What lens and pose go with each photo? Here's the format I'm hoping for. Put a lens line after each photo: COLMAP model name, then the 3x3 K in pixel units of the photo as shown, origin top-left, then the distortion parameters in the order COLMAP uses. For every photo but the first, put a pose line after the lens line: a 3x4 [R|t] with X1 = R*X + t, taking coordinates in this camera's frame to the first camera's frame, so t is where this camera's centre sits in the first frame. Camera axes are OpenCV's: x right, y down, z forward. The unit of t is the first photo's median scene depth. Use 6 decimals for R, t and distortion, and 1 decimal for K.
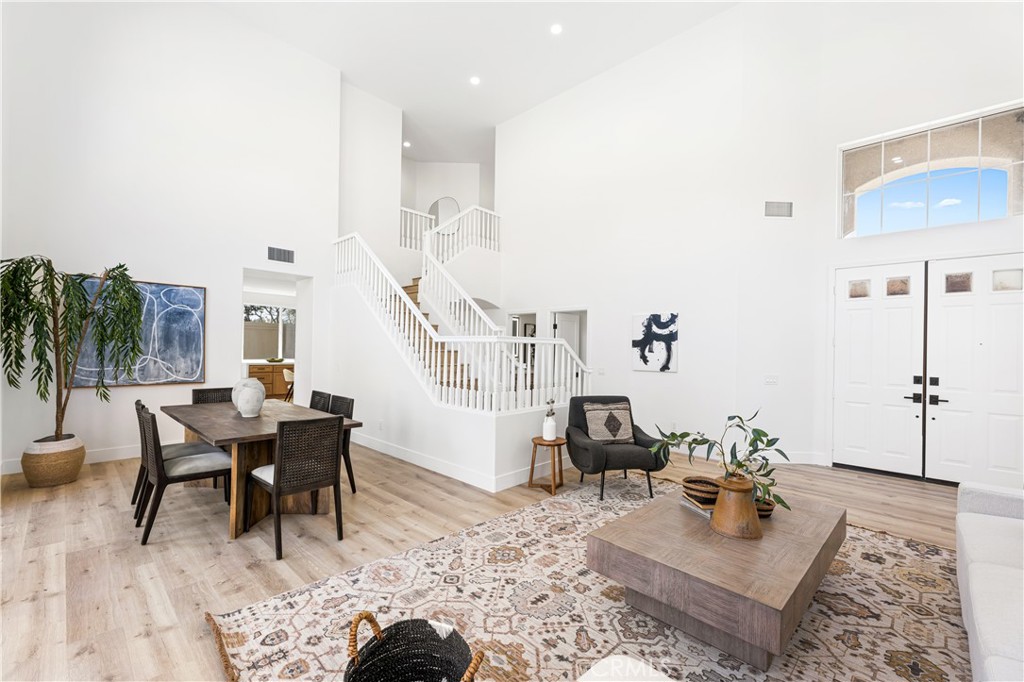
lens RADIAL K [[422.3, 0, 515.6], [0, 422.3, 348.1], [0, 0, 1]] dist [0.002770, -0.000451]
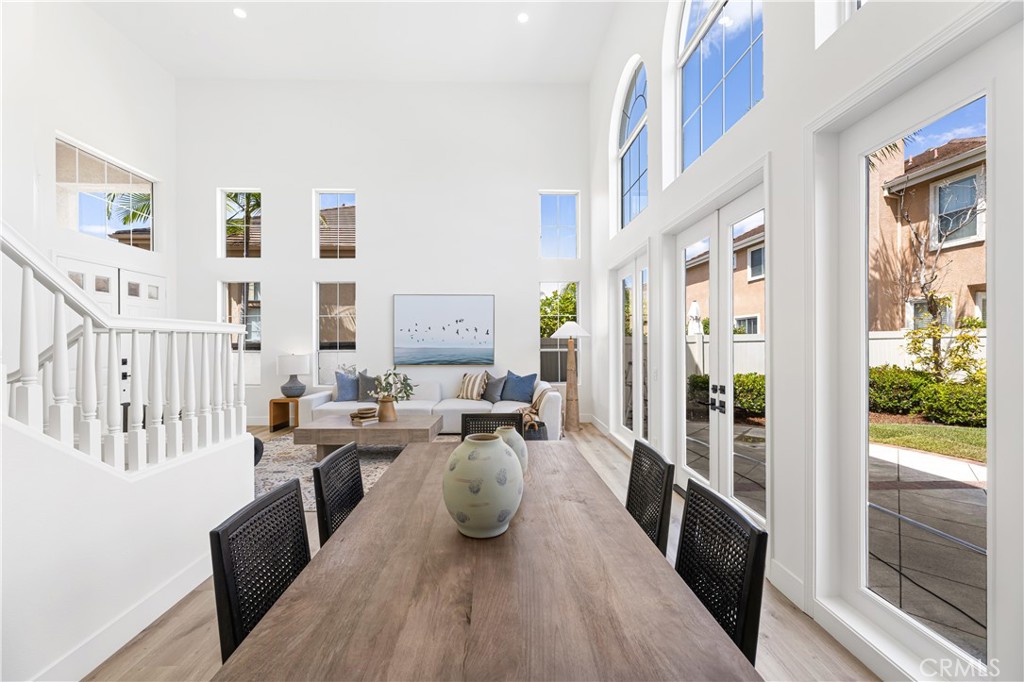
lens RADIAL K [[412.6, 0, 514.3], [0, 412.6, 340.9], [0, 0, 1]] dist [0.001514, 0.000279]
pose [[-0.715173, -0.014374, 0.698799, -1.010075], [-0.012074, 0.999893, 0.008212, -0.014879], [-0.698843, -0.002564, -0.715271, 1.400834]]
